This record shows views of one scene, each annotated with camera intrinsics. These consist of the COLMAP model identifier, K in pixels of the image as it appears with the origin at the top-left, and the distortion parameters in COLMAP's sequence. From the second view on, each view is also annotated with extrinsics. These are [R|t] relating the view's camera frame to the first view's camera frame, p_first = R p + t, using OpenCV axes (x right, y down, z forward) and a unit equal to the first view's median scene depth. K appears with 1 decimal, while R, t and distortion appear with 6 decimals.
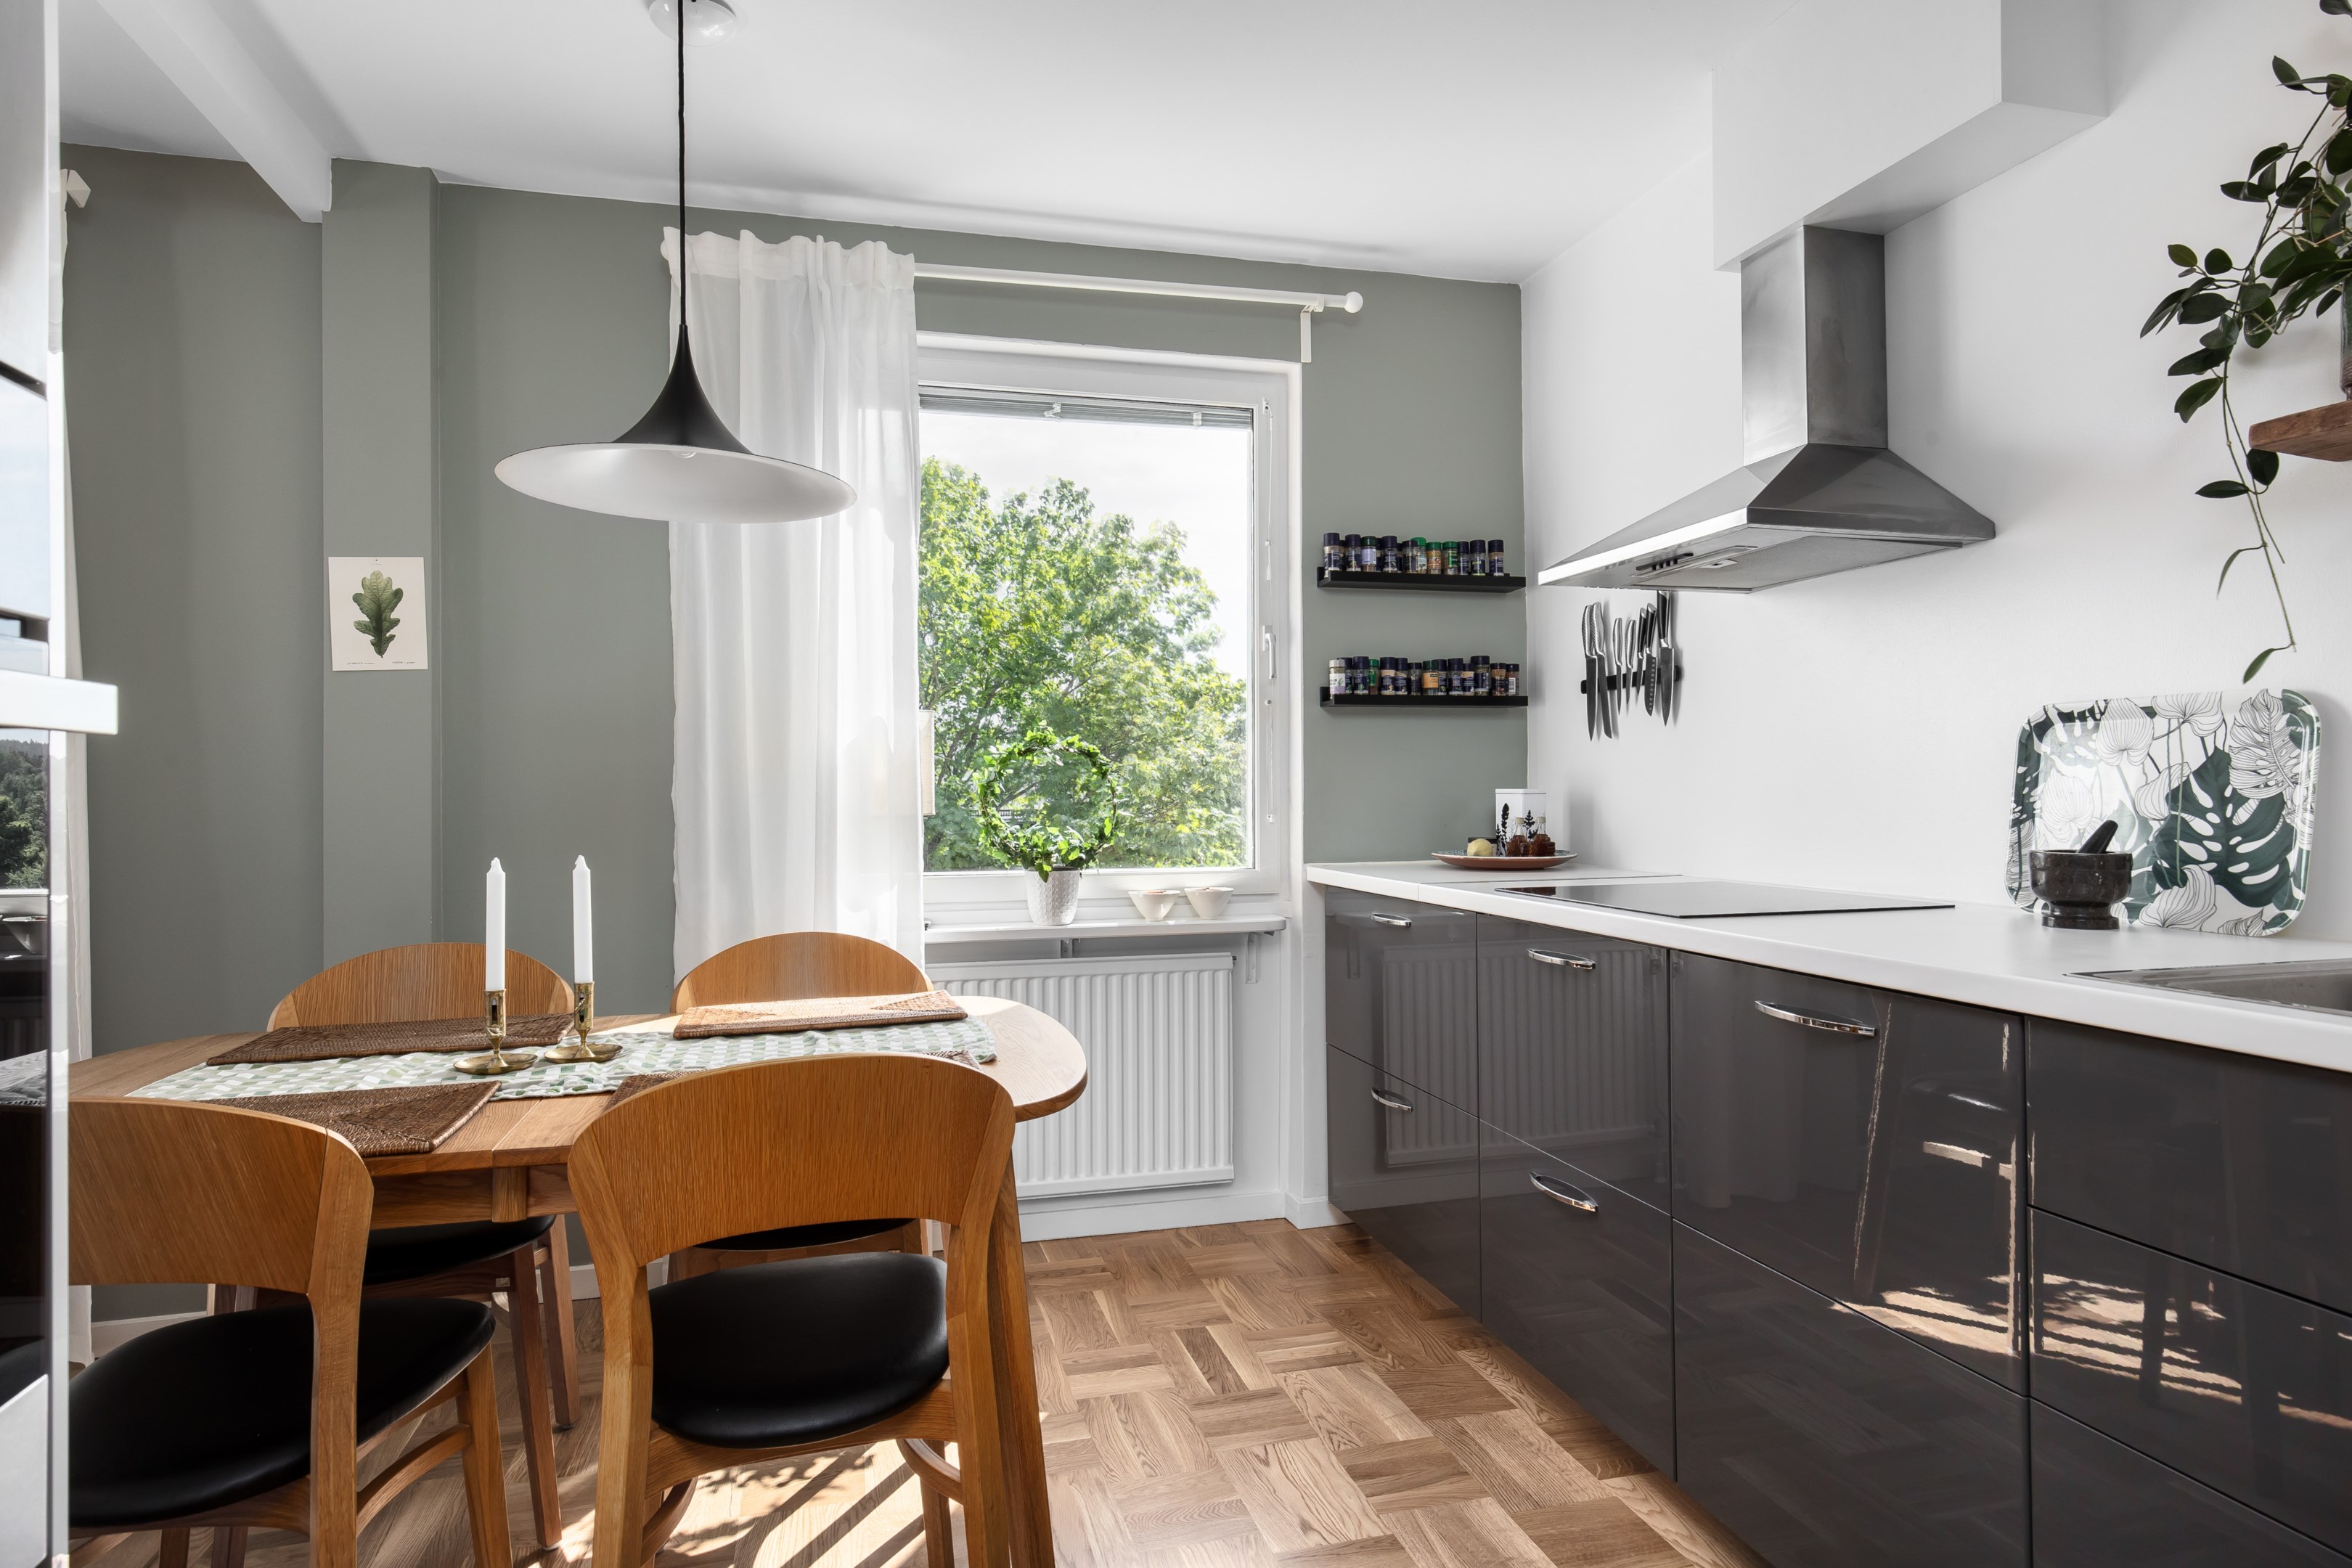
lens RADIAL K [[1307.0, 0, 1176.5], [0, 1307.0, 783.4], [0, 0, 1]] dist [0.003144, -0.000702]
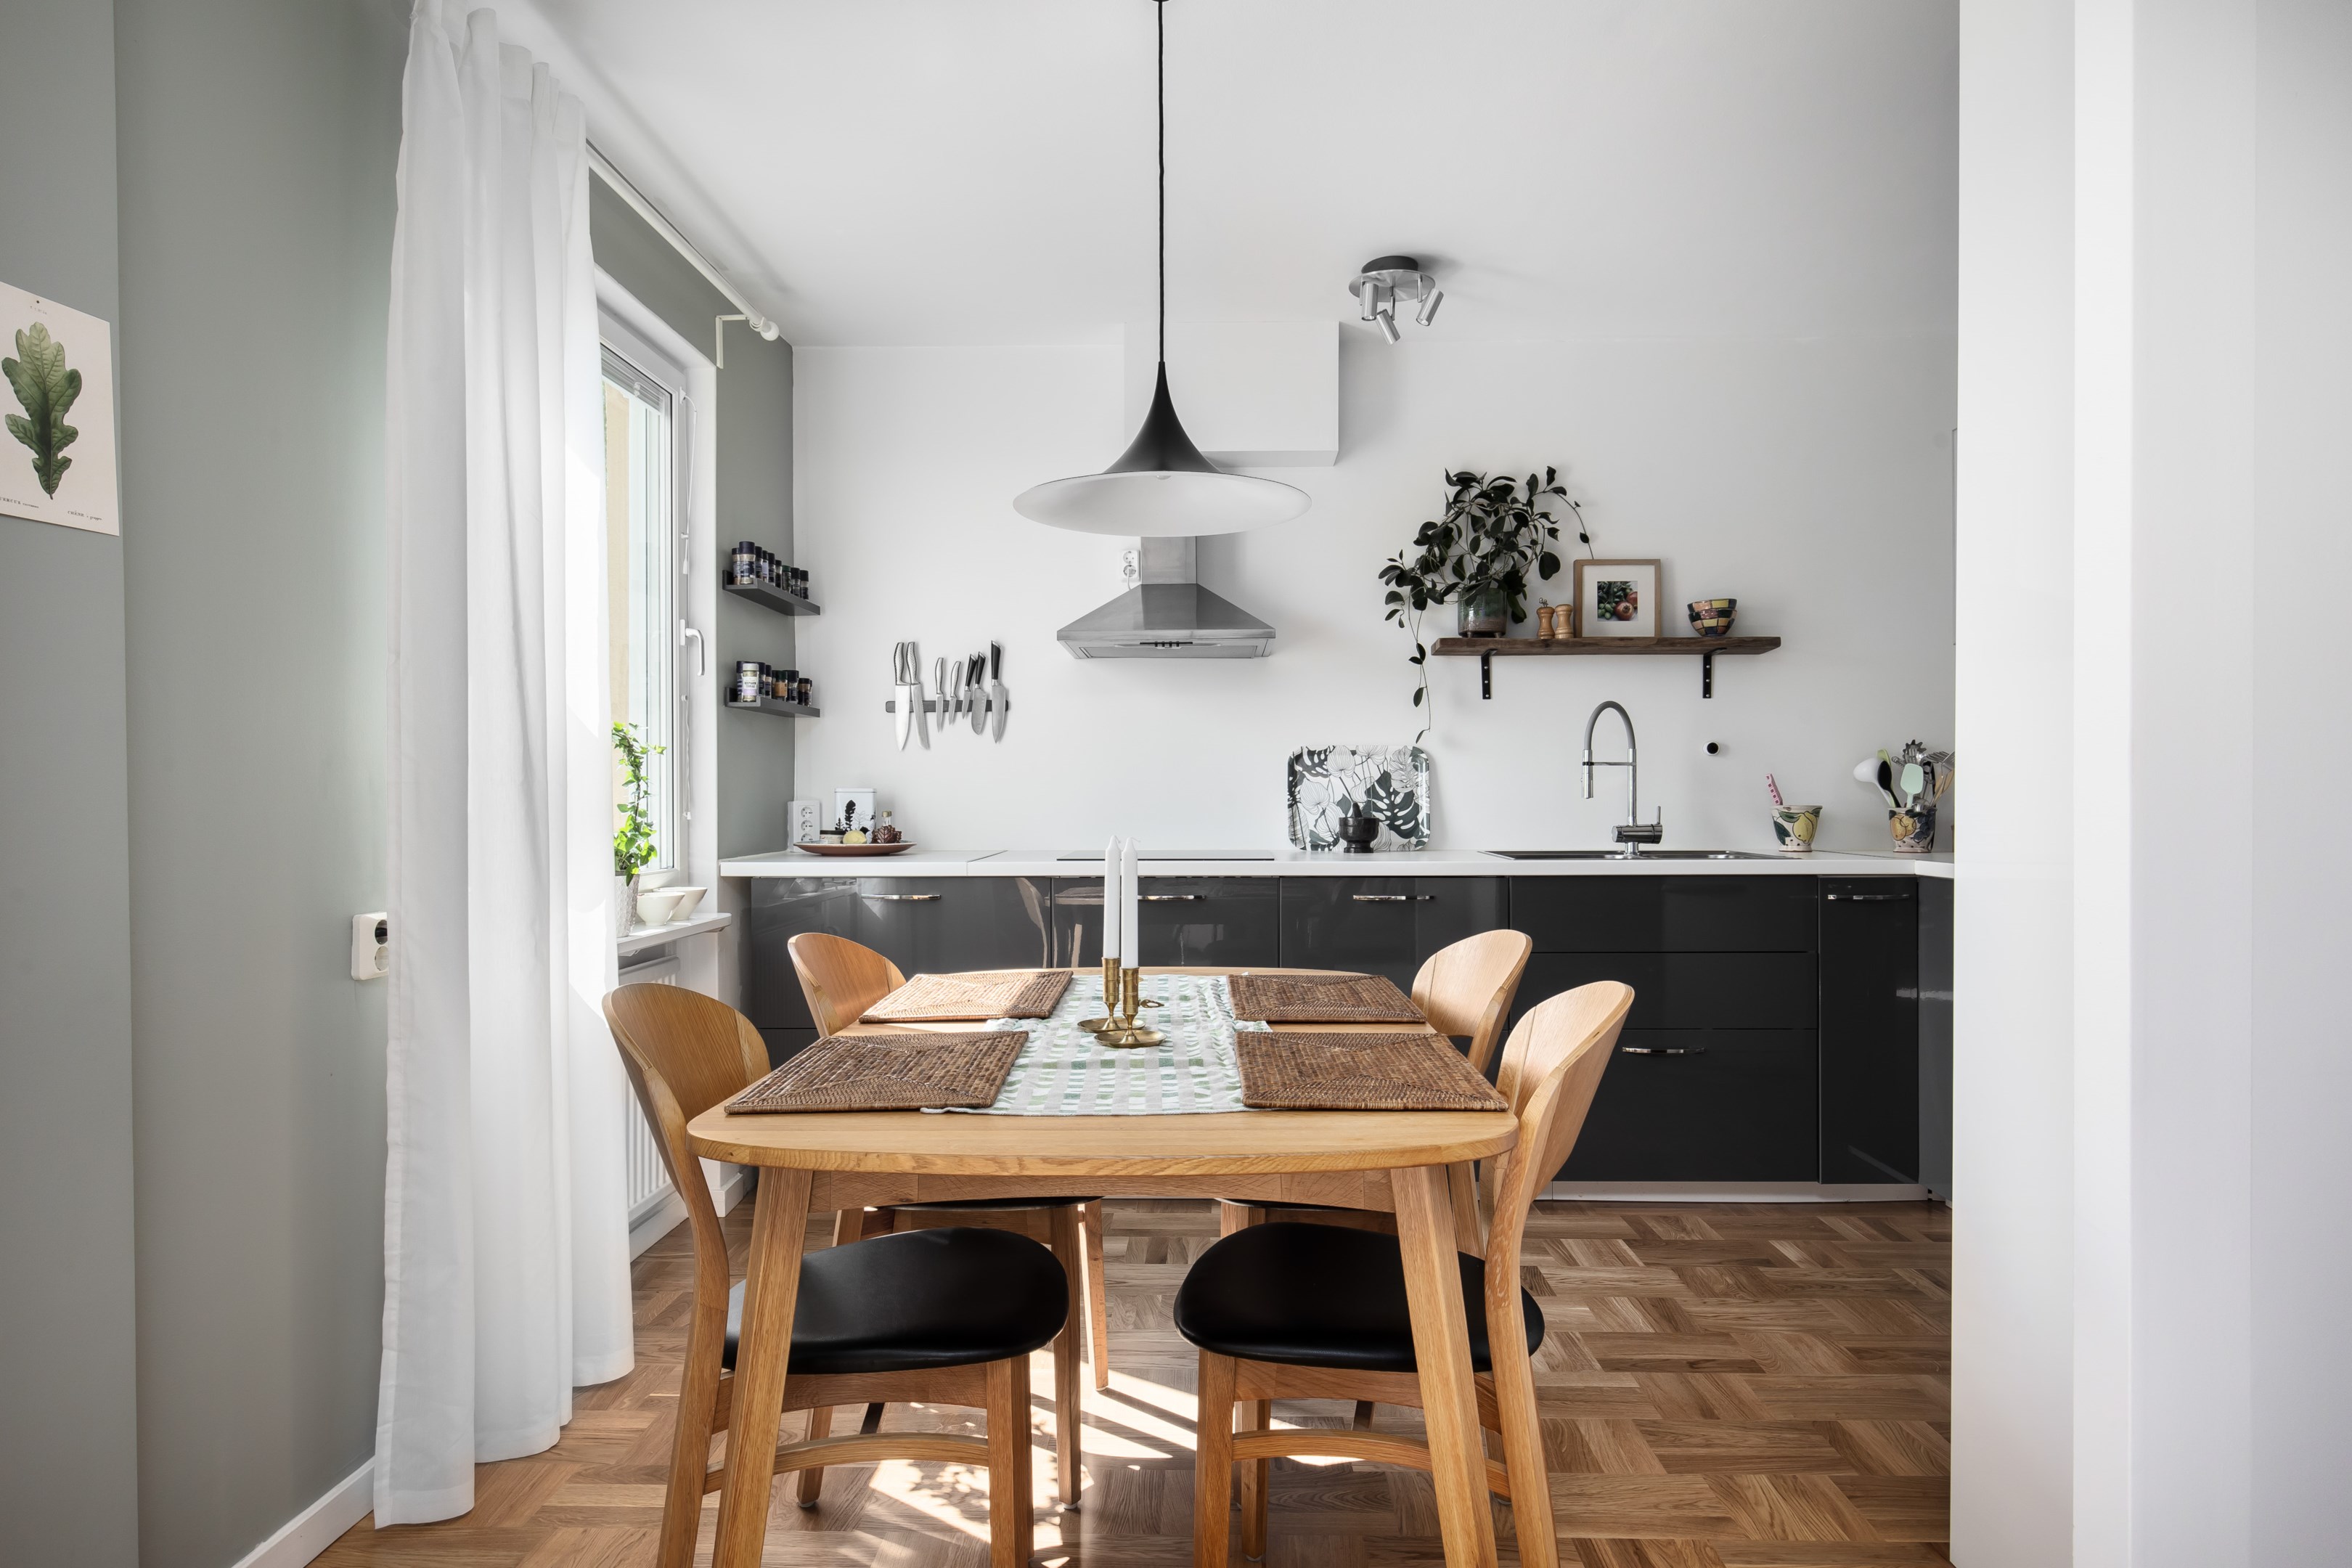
lens RADIAL K [[1373.1, 0, 1183.1], [0, 1373.1, 794.4], [0, 0, 1]] dist [0.001595, 0.000014]
pose [[0.271275, 0.007493, 0.962473, -1.505638], [-0.003147, 0.999971, -0.006898, 0.030411], [-0.962497, -0.001157, 0.271290, 0.657321]]
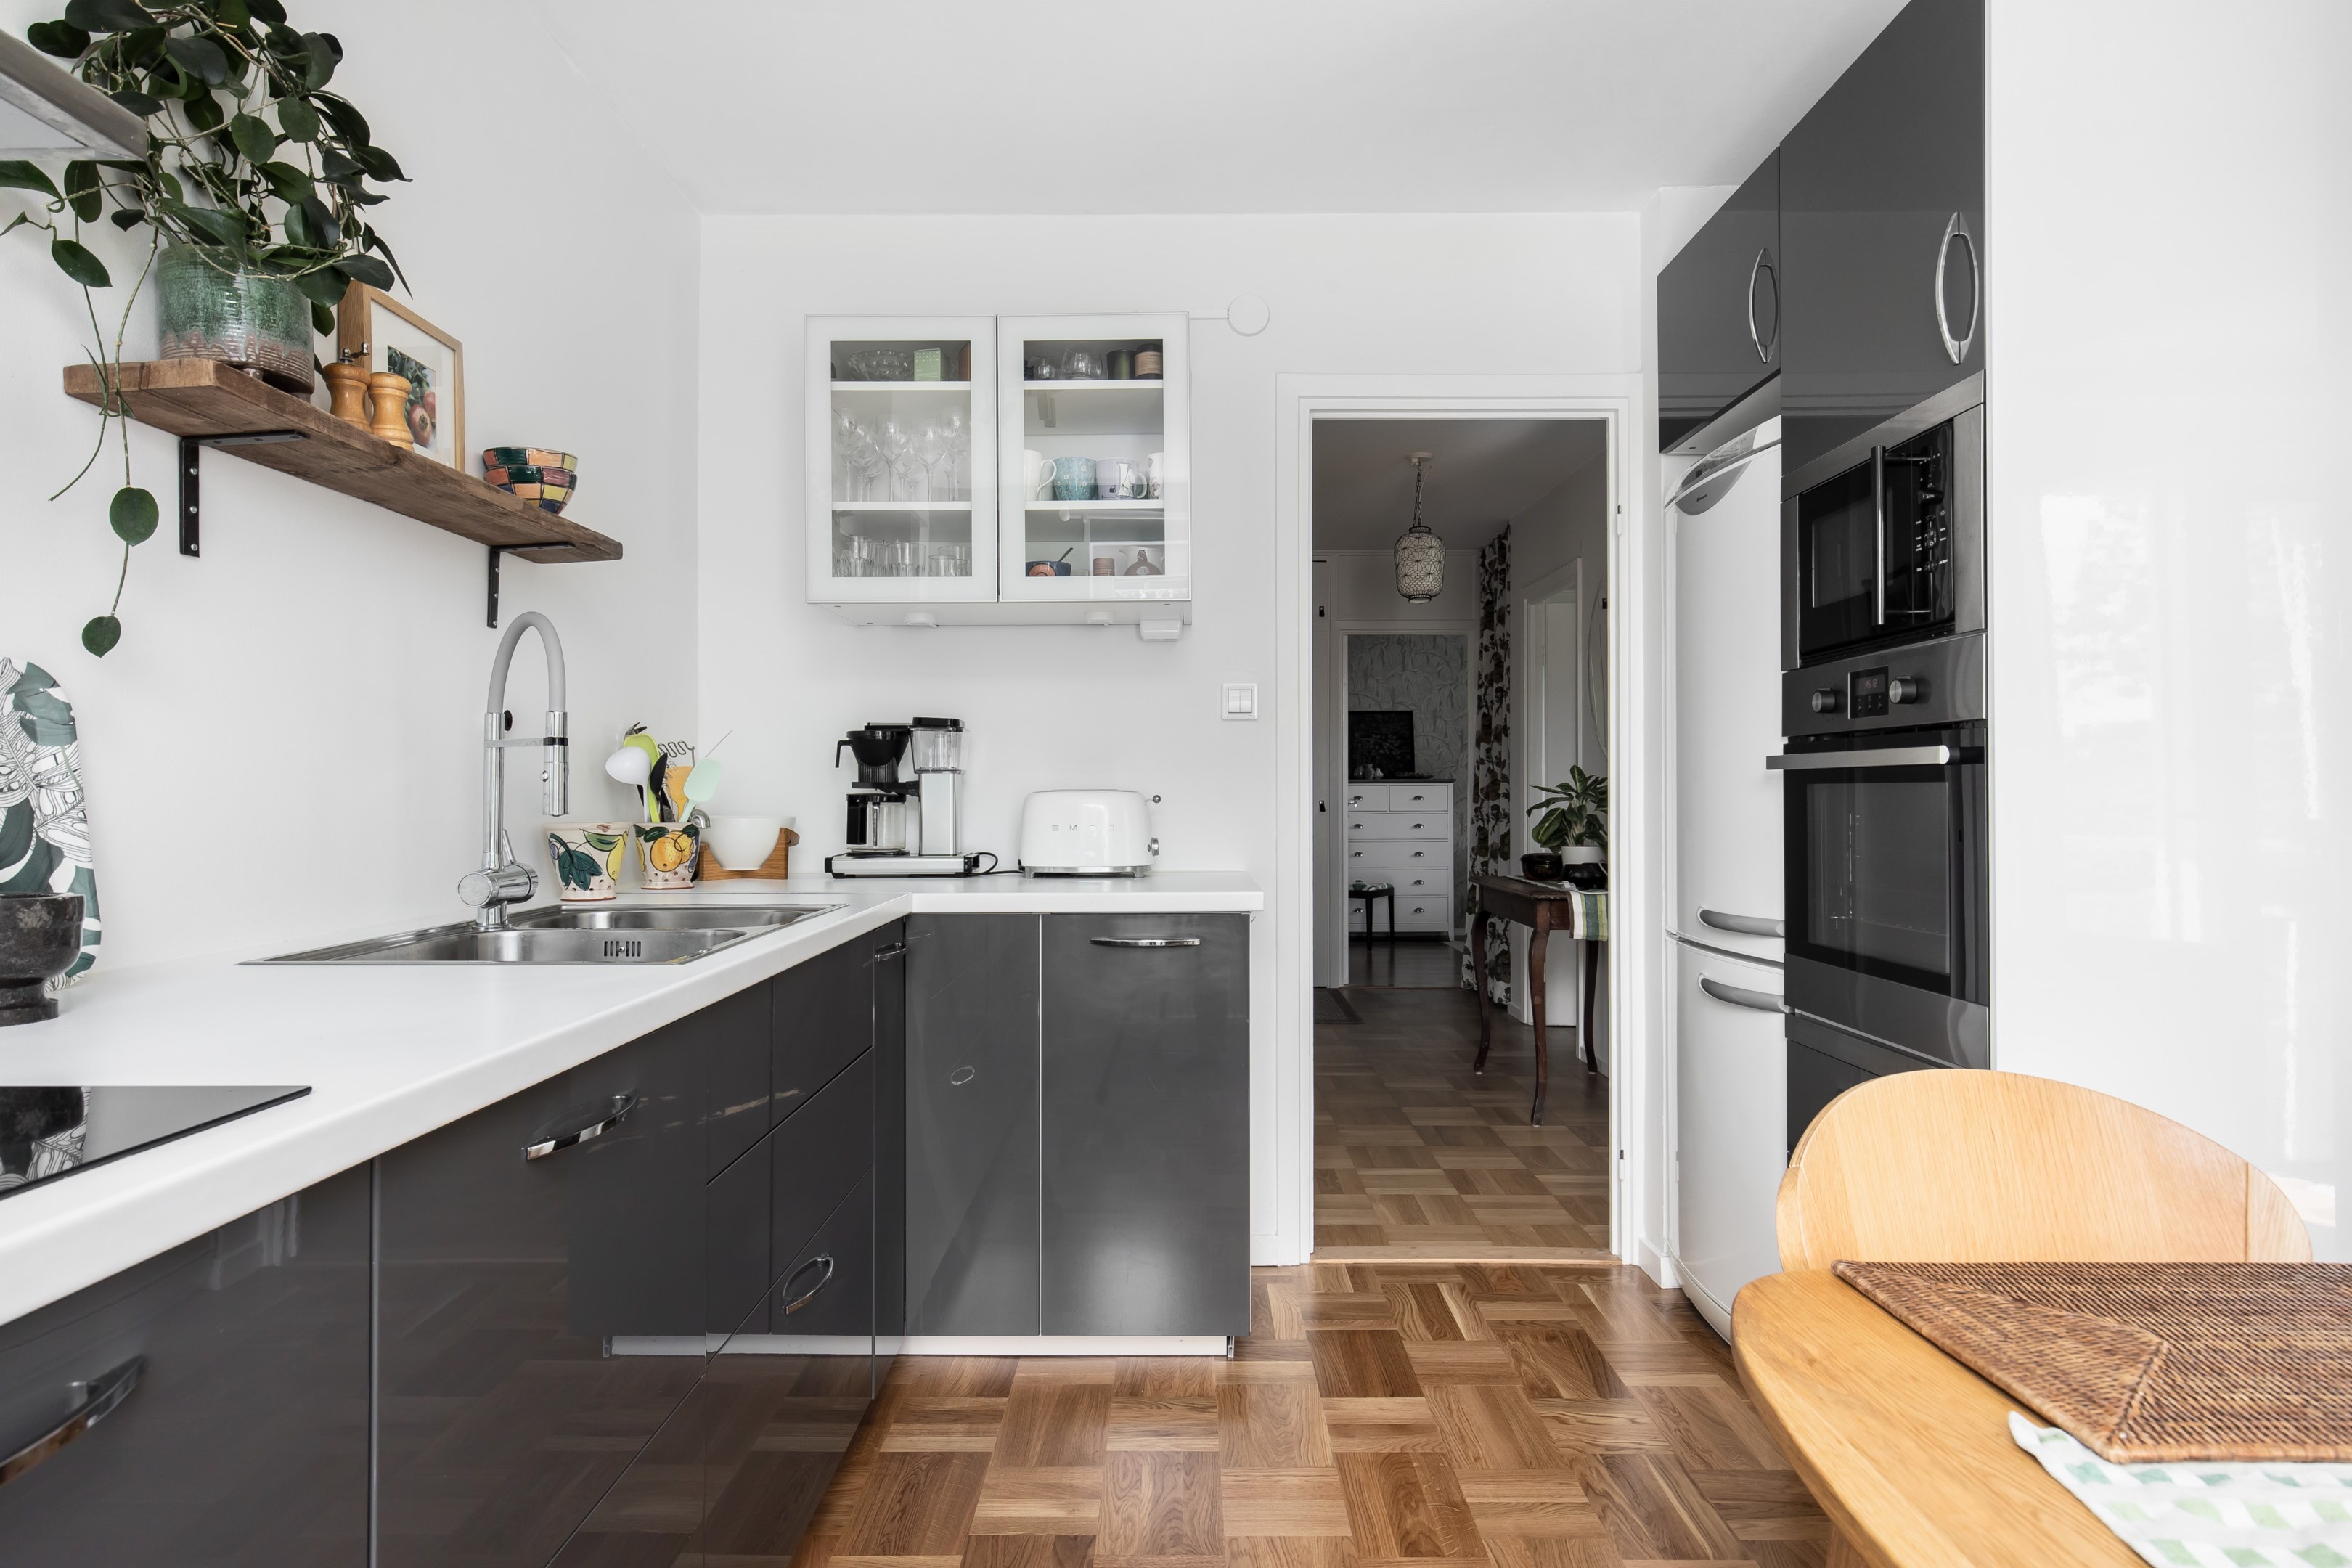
lens RADIAL K [[1307.0, 0, 1178.1], [0, 1307.0, 779.3], [0, 0, 1]] dist [0.003144, -0.000702]
pose [[-0.973326, 0.010707, 0.229176, 0.029892], [0.007792, 0.999877, -0.013620, 0.009310], [-0.229294, -0.011471, -0.973290, 1.428784]]
